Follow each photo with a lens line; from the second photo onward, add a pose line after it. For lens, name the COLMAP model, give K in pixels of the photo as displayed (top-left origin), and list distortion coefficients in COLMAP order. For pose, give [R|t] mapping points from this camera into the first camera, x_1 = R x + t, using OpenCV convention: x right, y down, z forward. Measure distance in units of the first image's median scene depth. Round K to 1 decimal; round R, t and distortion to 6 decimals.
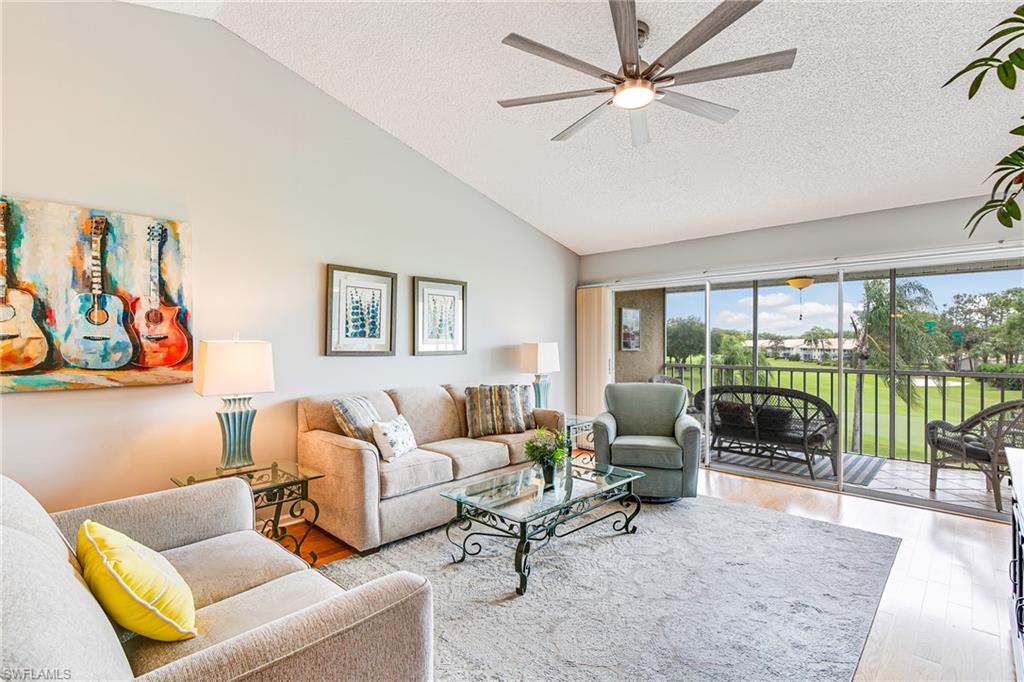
lens RADIAL K [[490.6, 0, 525.3], [0, 490.6, 342.8], [0, 0, 1]] dist [0.005268, 0.000491]
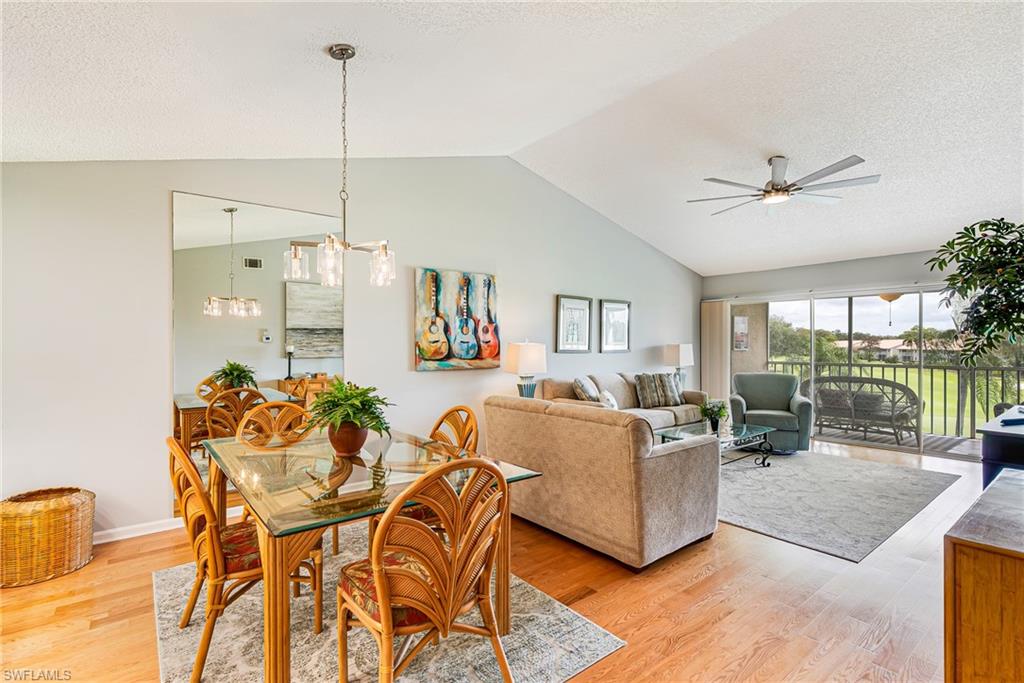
lens RADIAL K [[485.5, 0, 521.6], [0, 485.5, 342.7], [0, 0, 1]] dist [-0.000156, 0.000280]
pose [[0.988750, -0.002240, -0.149564, -0.280900], [0.001792, 0.999993, -0.003131, -0.000510], [0.149570, 0.002828, 0.988747, -0.555829]]
